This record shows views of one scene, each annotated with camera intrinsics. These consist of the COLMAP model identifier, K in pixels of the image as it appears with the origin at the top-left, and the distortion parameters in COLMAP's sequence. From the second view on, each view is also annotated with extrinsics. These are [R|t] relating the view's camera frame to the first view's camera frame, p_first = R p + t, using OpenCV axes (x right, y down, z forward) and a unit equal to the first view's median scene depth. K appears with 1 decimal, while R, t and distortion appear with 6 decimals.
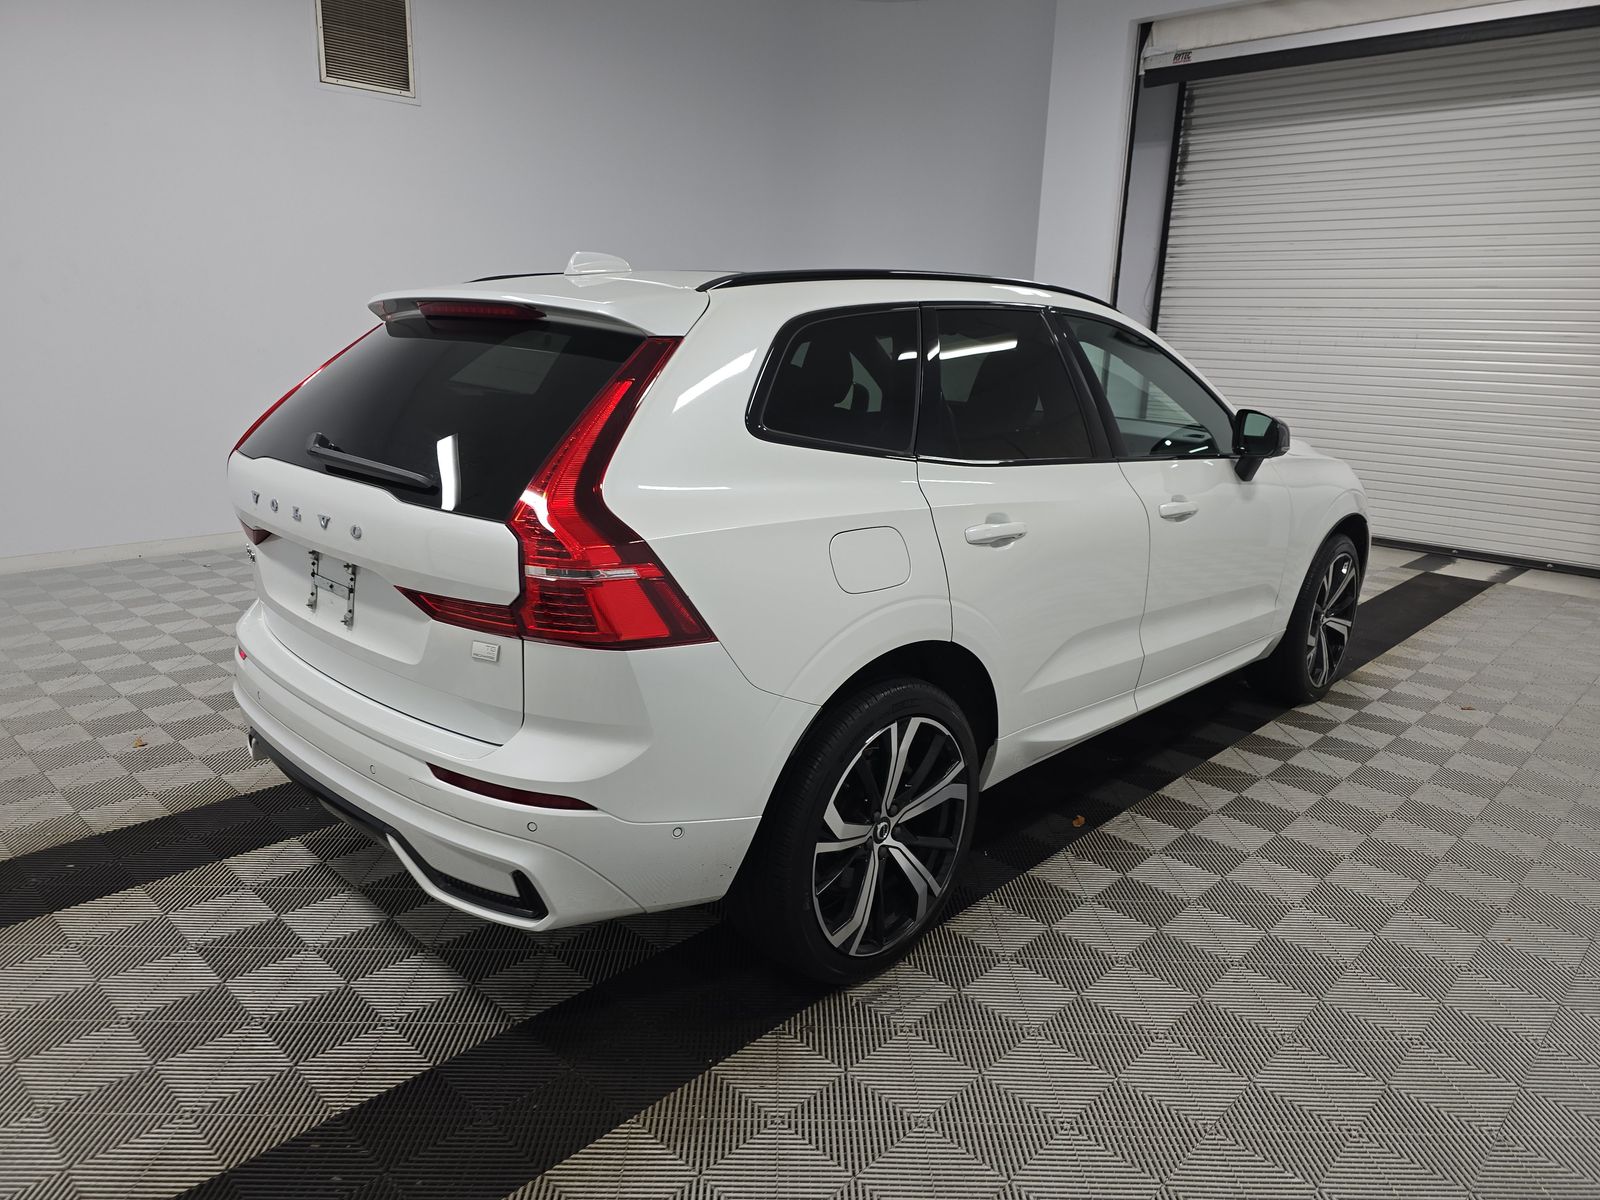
lens RADIAL K [[1089.2, 0, 795.8], [0, 1089.2, 607.4], [0, 0, 1]] dist [-0.001527, -0.005720]
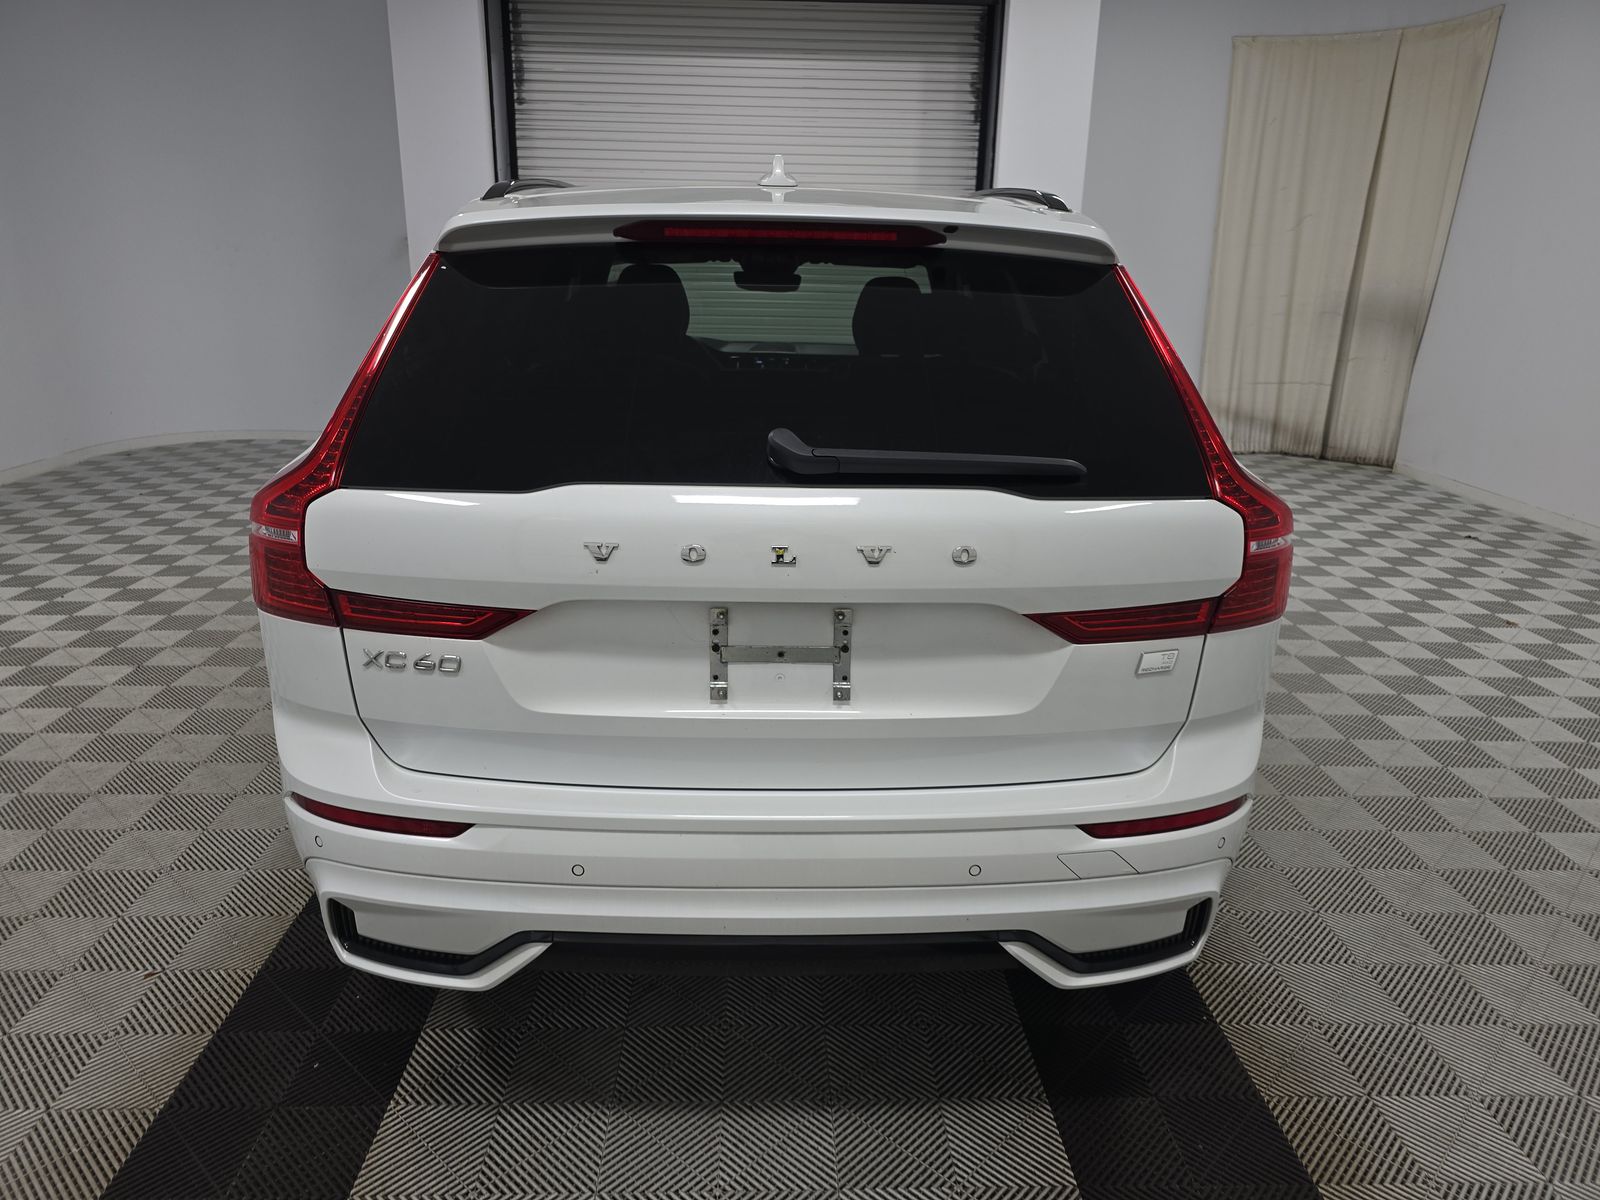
lens RADIAL K [[1089.2, 0, 795.8], [0, 1089.2, 607.4], [0, 0, 1]] dist [-0.001527, -0.005720]
pose [[0.682922, -0.230121, 0.693298, -0.350496], [0.185366, 0.972611, 0.140239, -0.055783], [-0.706581, 0.032741, 0.706874, 0.209198]]
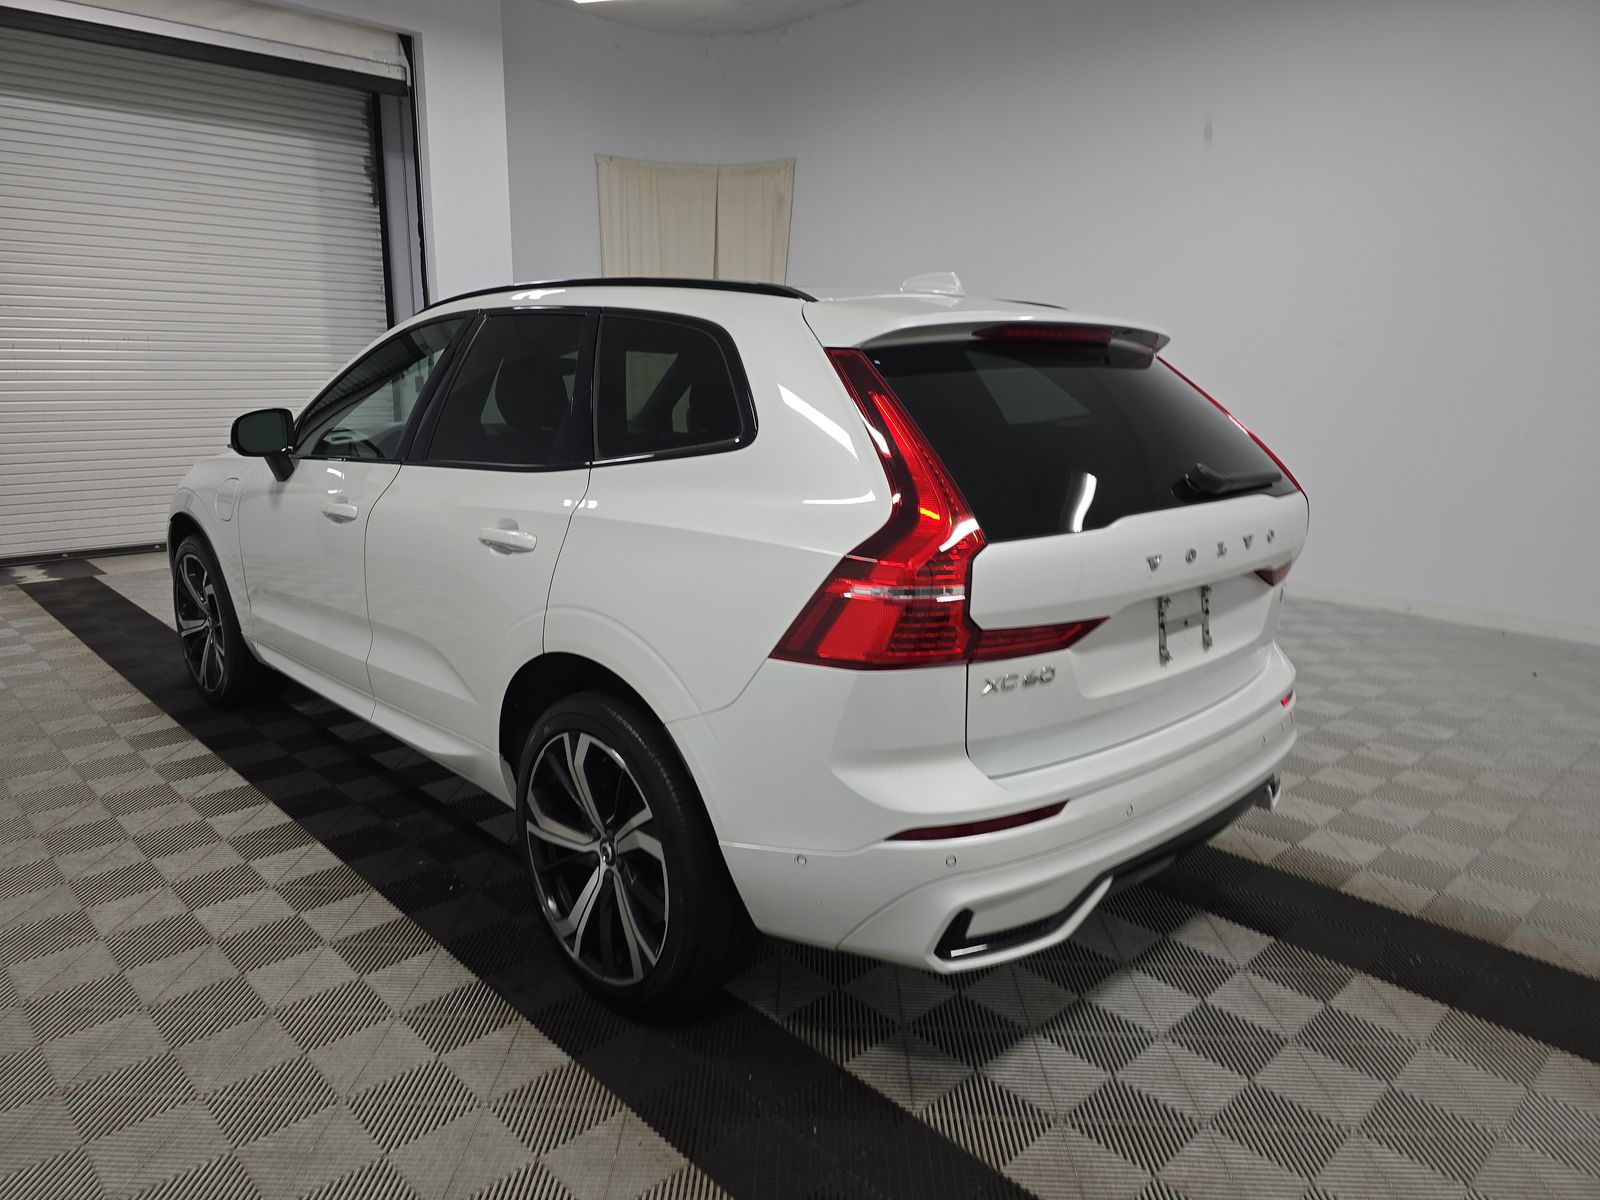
lens RADIAL K [[1074.0, 0, 800.0], [0, 1074.0, 600.0], [0, 0, 1]] dist [0.001894, -0.000418]
pose [[0.010606, -0.239782, 0.970769, -0.539739], [0.232465, 0.944816, 0.230831, -0.135177], [-0.972547, 0.223222, 0.065762, 0.505453]]
